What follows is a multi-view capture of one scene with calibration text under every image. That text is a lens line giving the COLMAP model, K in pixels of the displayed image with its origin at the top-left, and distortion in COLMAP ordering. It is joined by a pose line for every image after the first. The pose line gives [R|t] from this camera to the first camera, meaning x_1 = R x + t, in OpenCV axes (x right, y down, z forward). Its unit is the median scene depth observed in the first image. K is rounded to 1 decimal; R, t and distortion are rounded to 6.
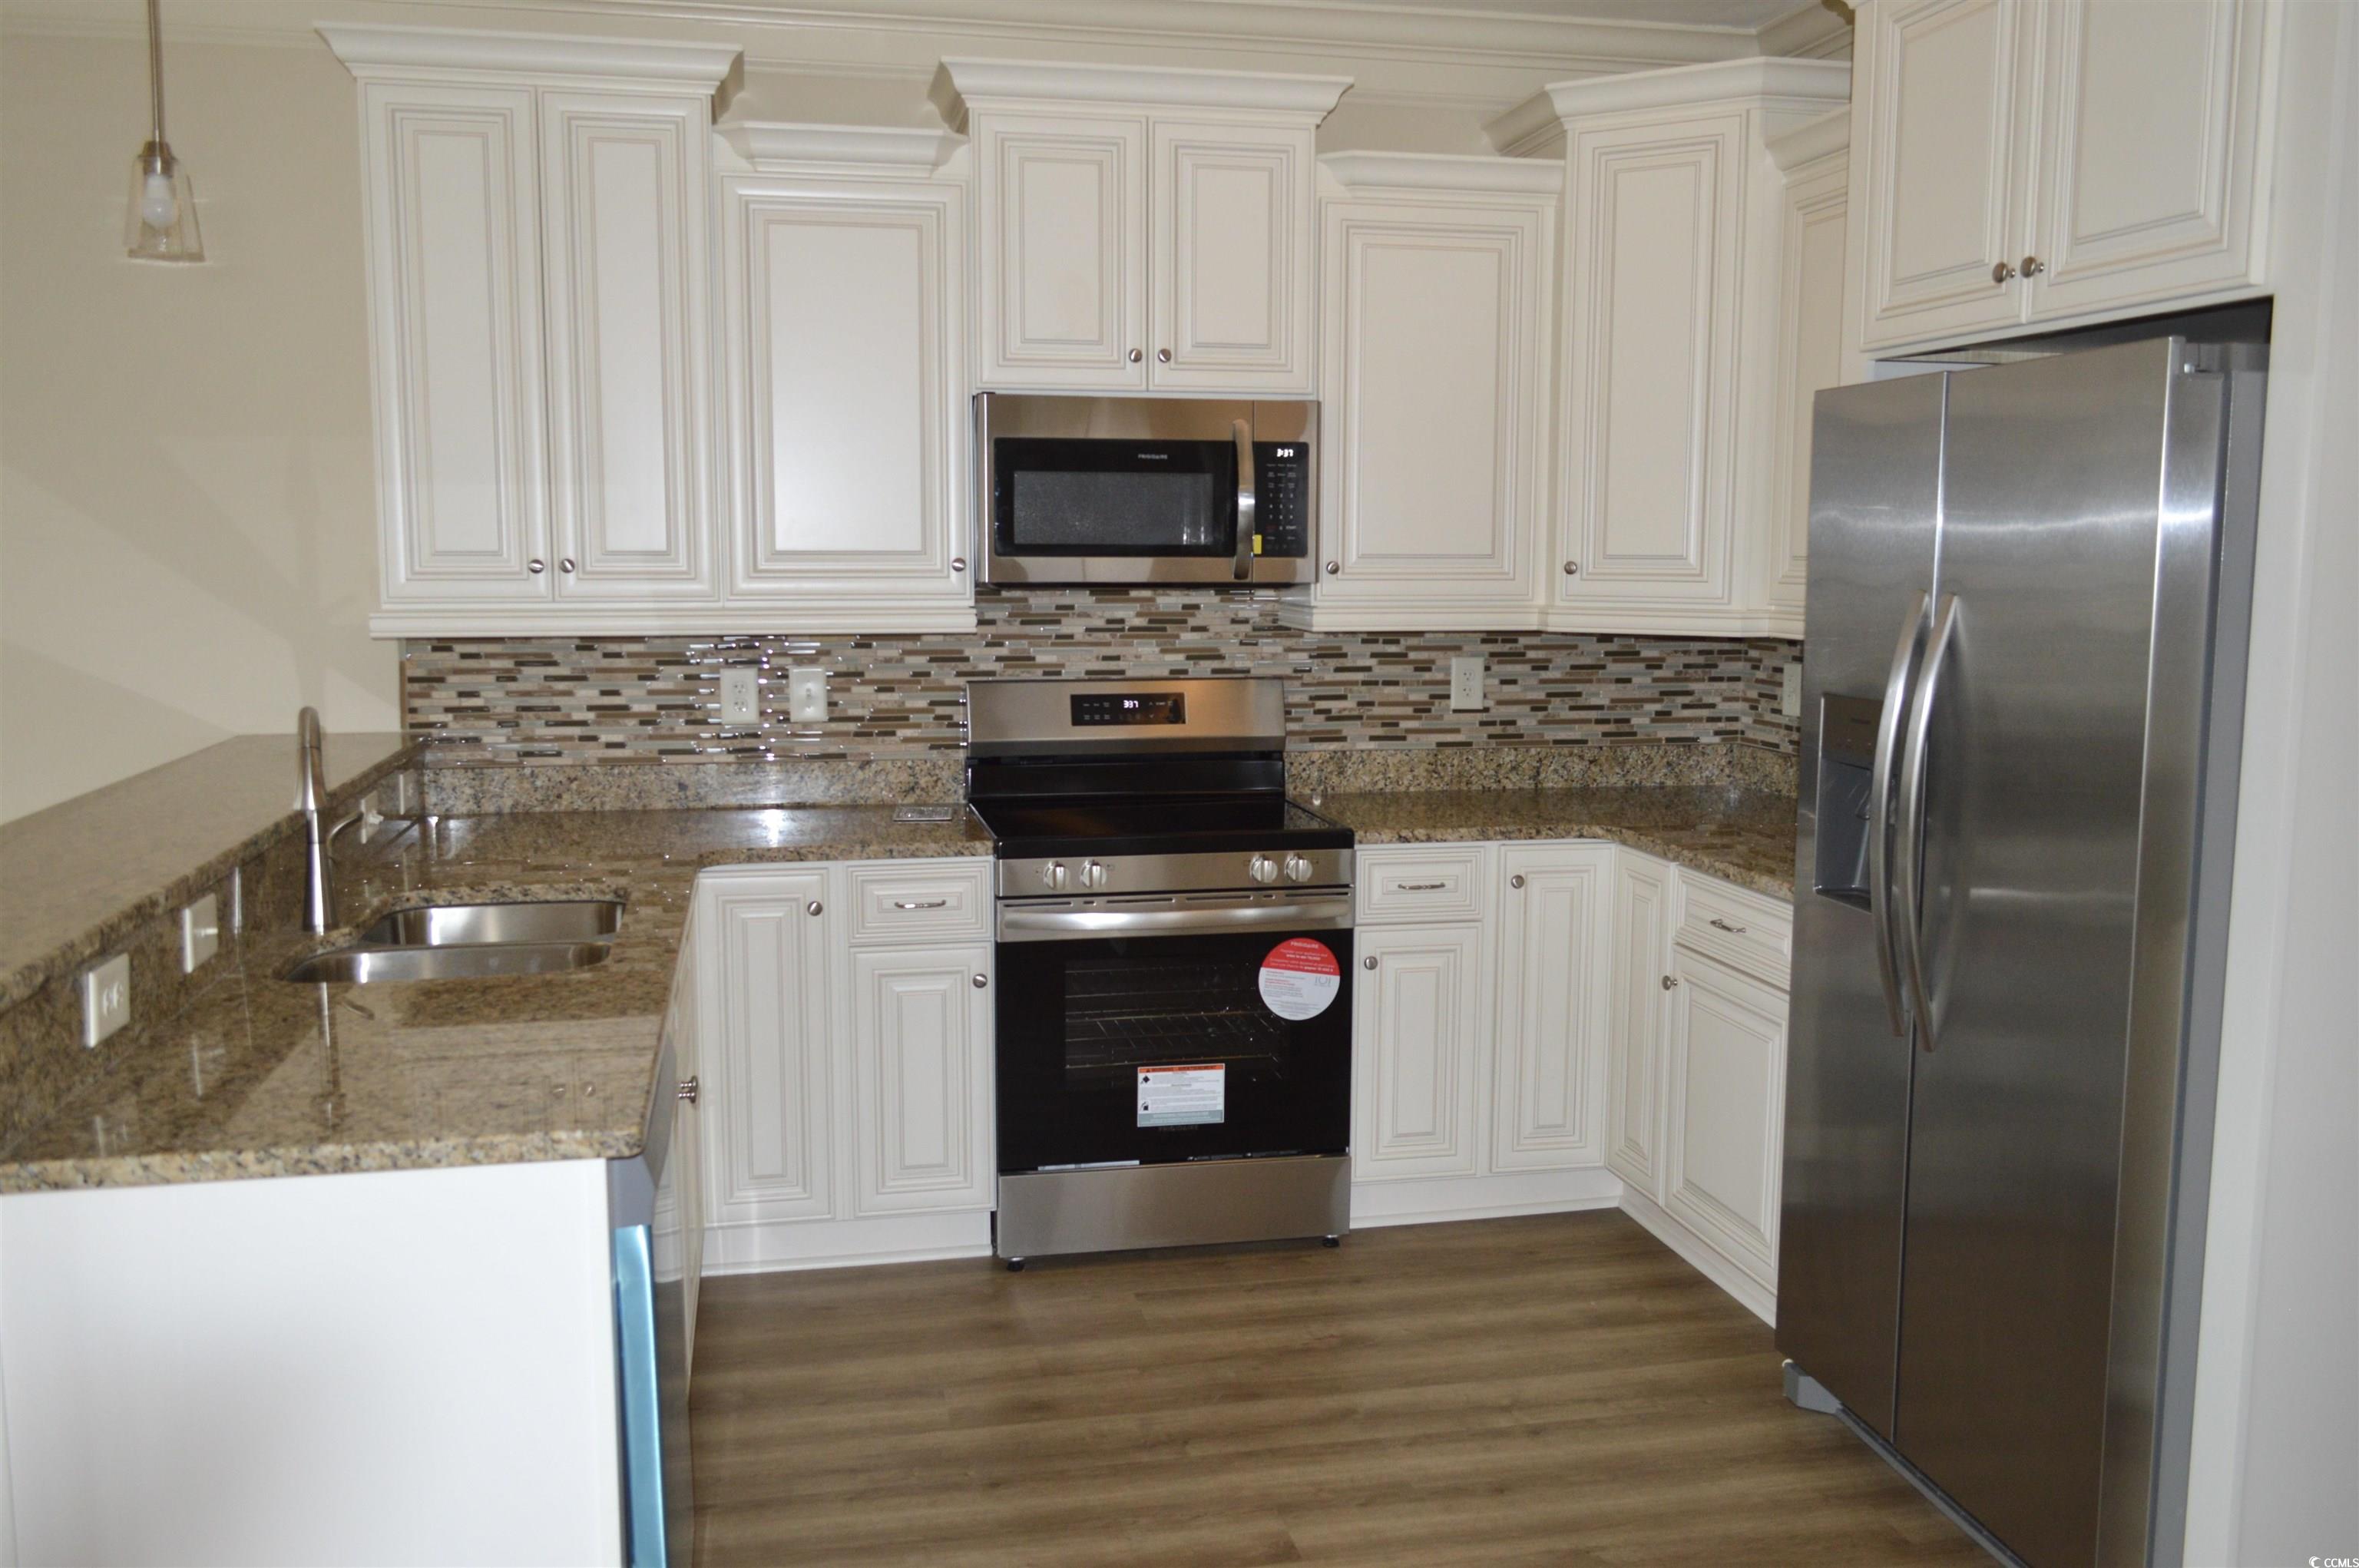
lens RADIAL K [[1949.1, 0, 1179.5], [0, 1949.1, 784.0], [0, 0, 1]] dist [-0.011273, 0.000427]
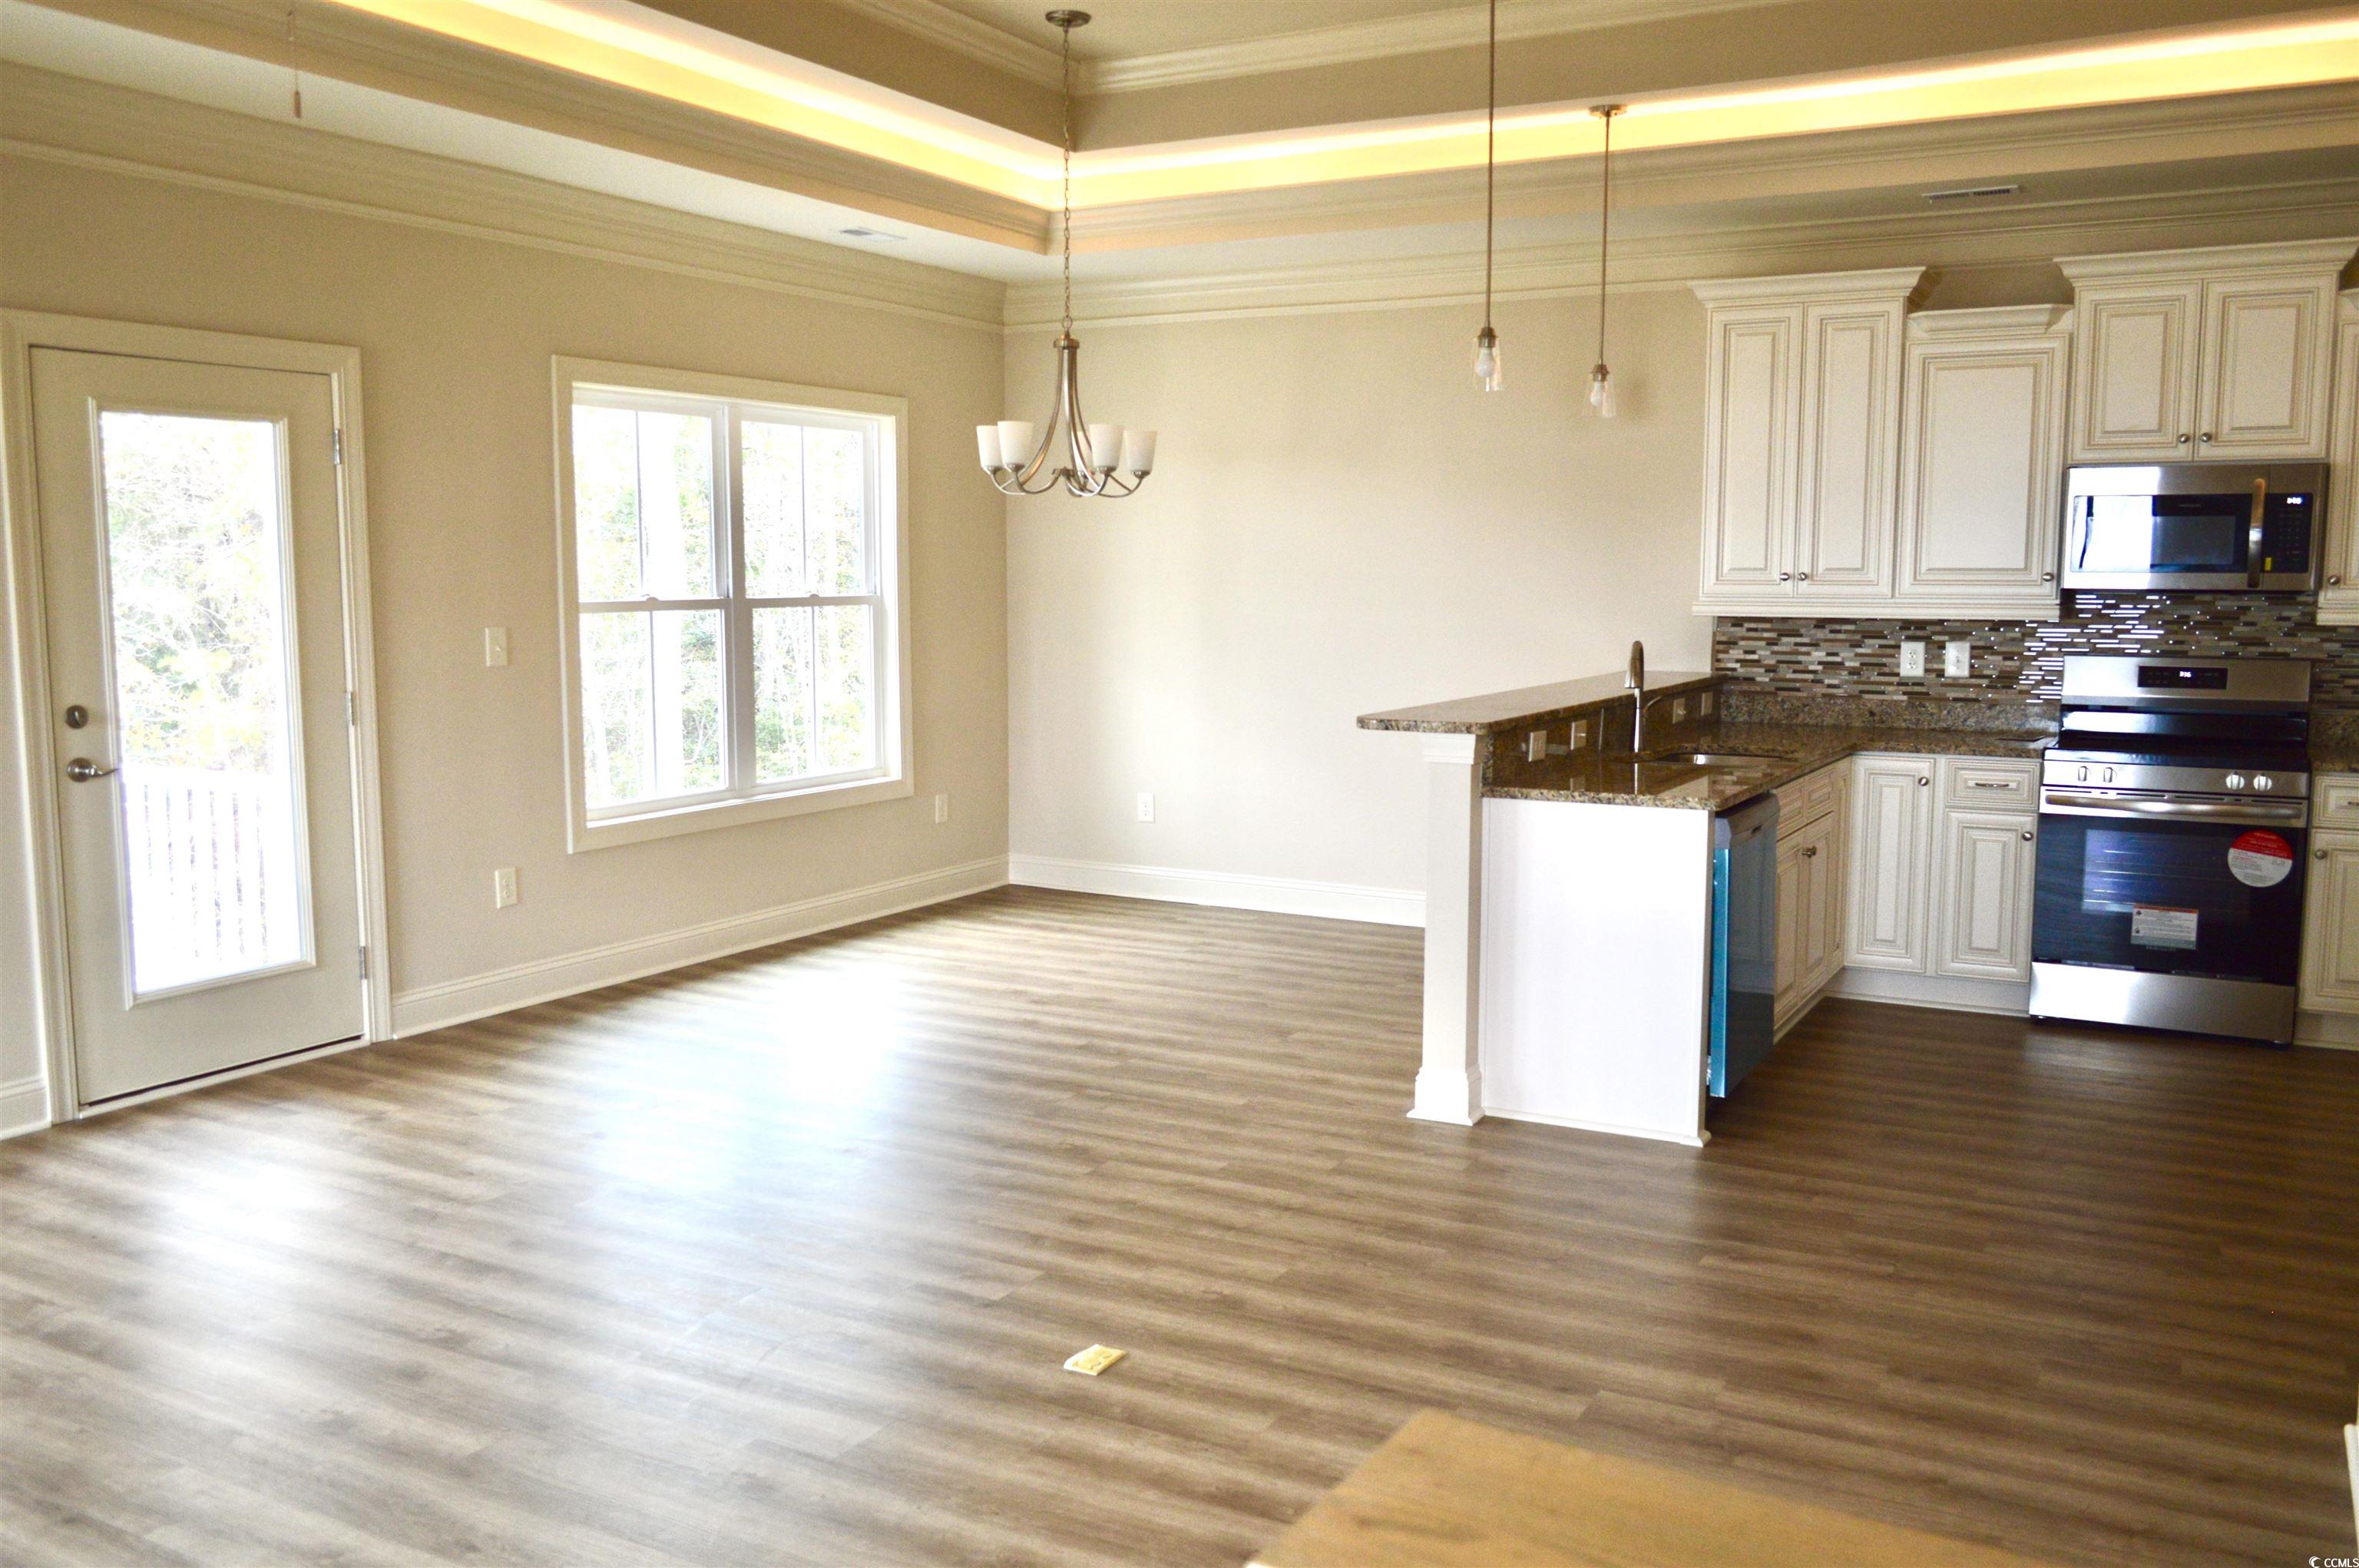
lens RADIAL K [[1913.3, 0, 1215.1], [0, 1913.3, 775.0], [0, 0, 1]] dist [-0.004215, 0.001046]
pose [[0.762592, 0.069143, -0.643174, 0.358014], [-0.078464, 0.996817, 0.014129, 0.073286], [0.642103, 0.039691, 0.765590, -0.572708]]
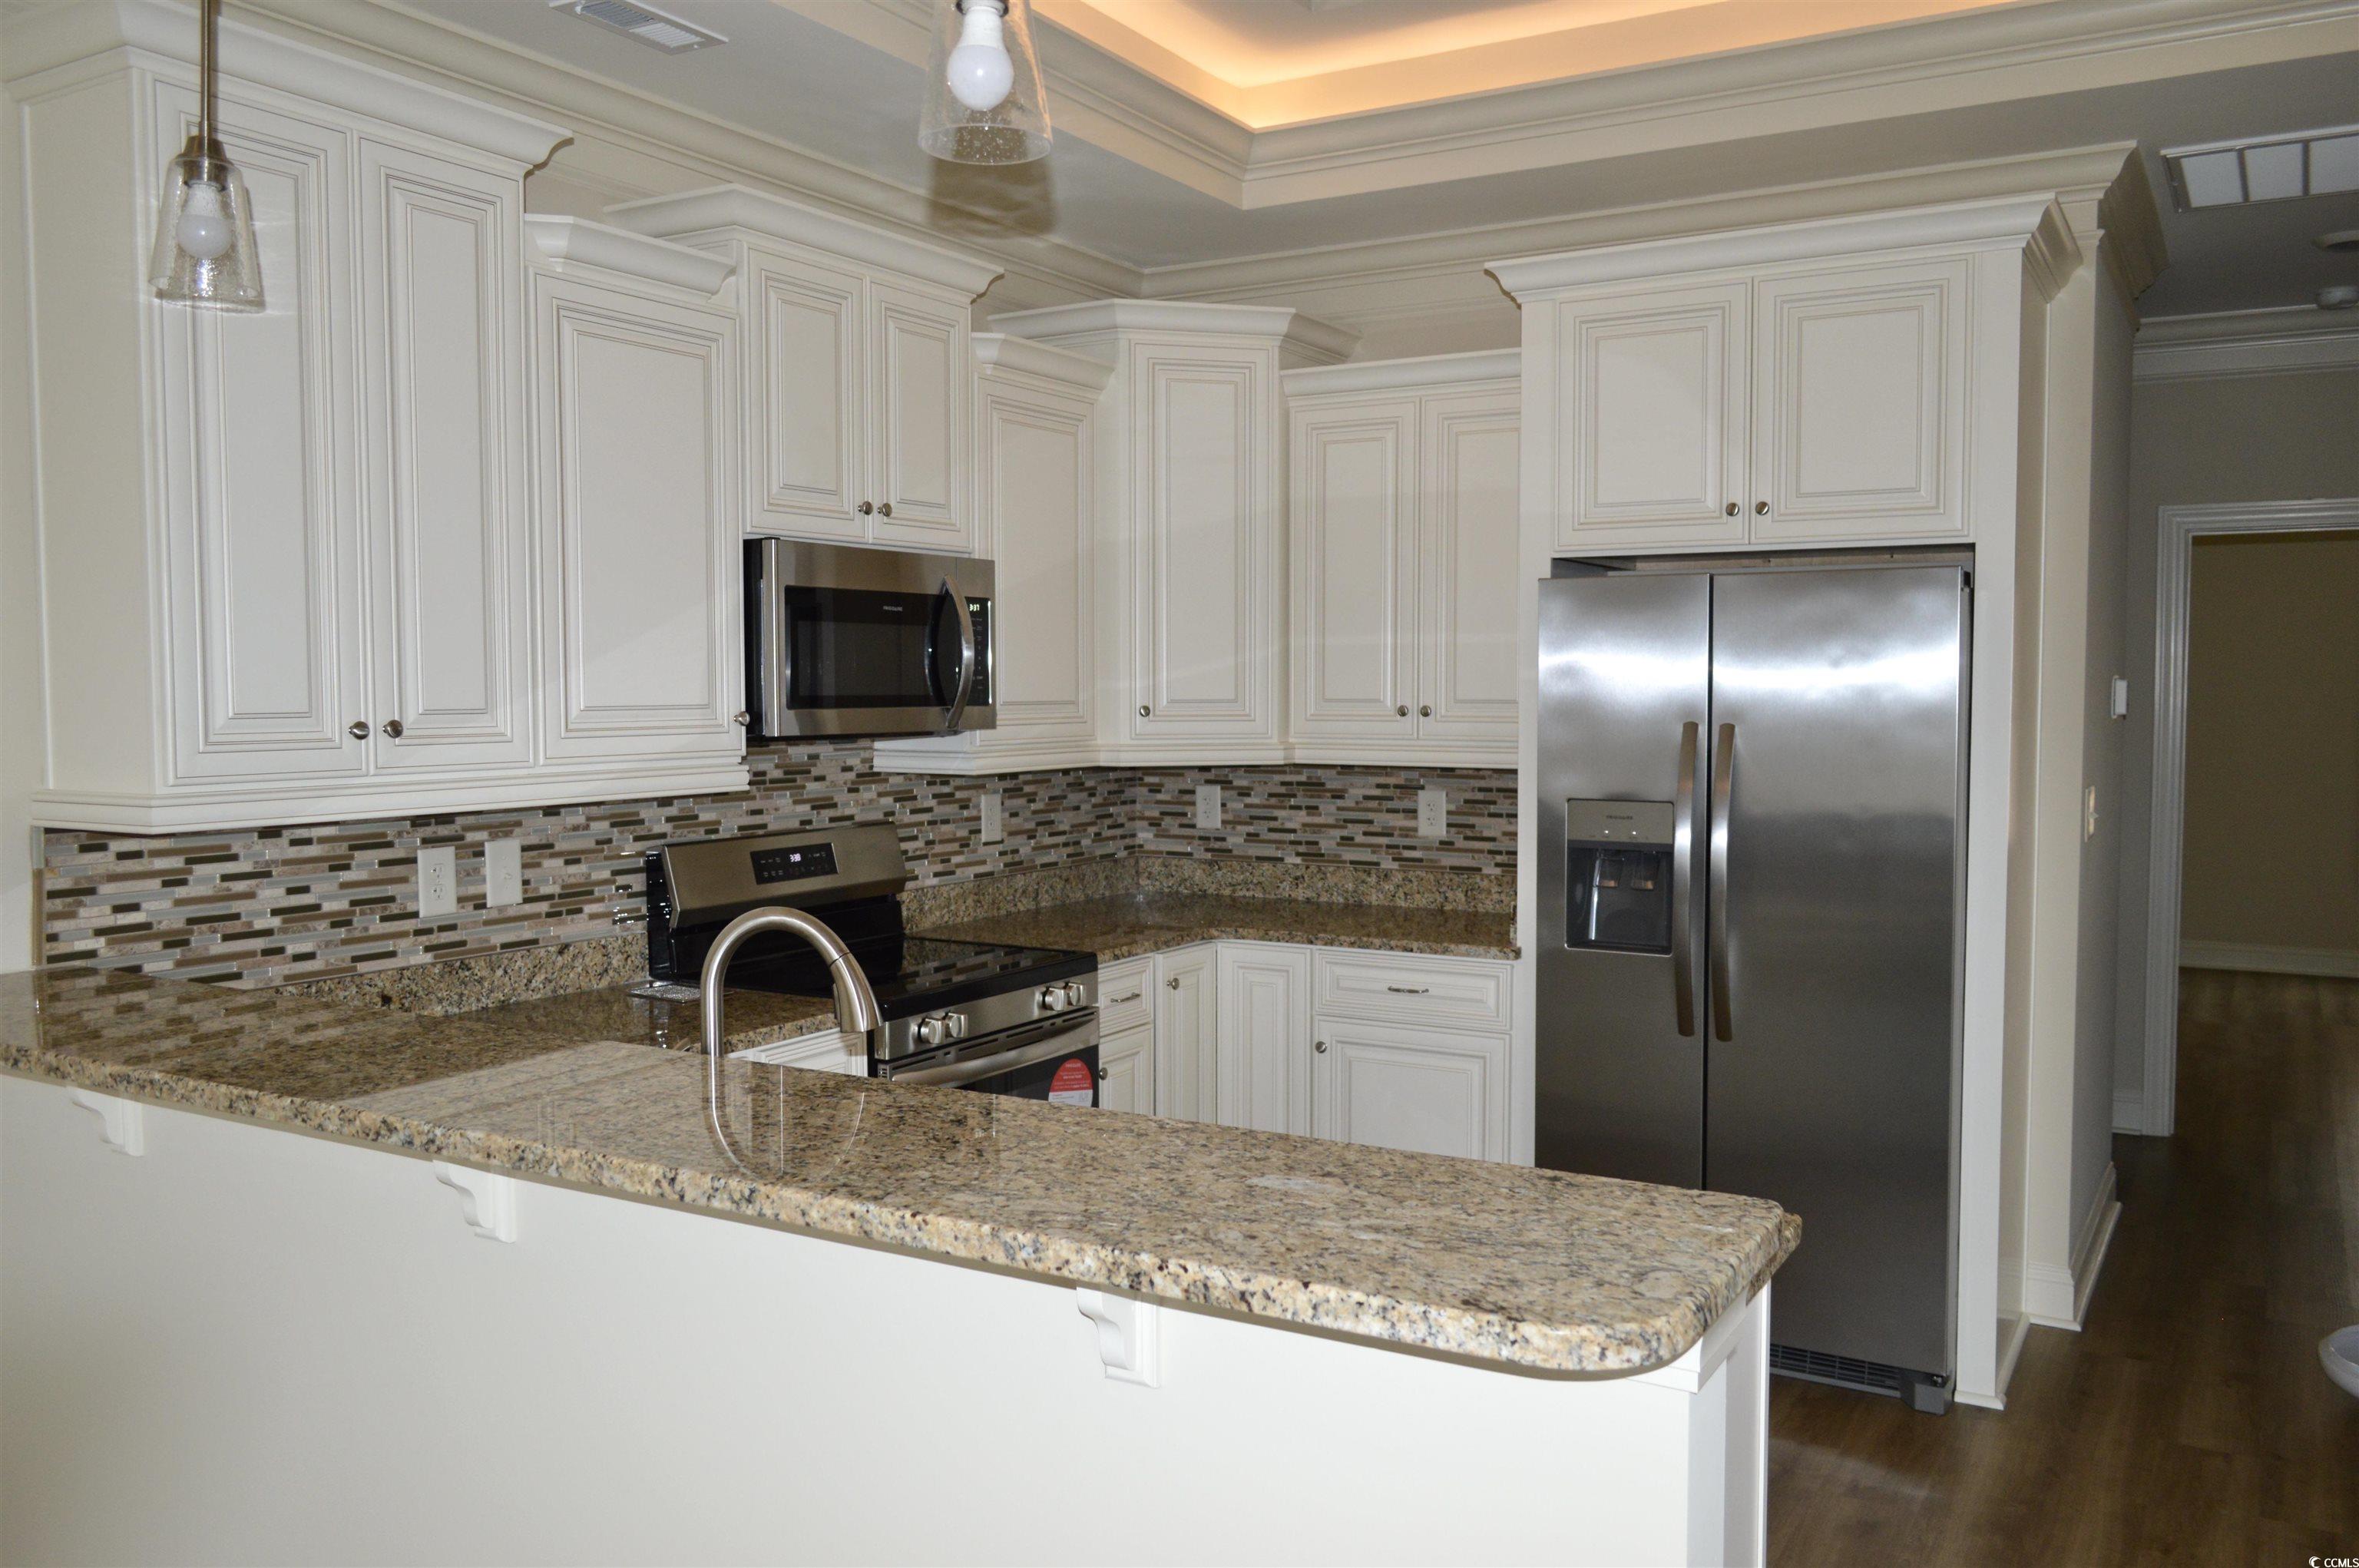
lens RADIAL K [[1848.1, 0, 1179.5], [0, 1848.1, 784.0], [0, 0, 1]] dist [-0.008508, -0.001487]
pose [[0.681659, -0.044916, 0.730290, -0.589278], [0.094521, 0.995156, -0.027020, -0.035817], [-0.725539, 0.087446, 0.682603, 0.234739]]
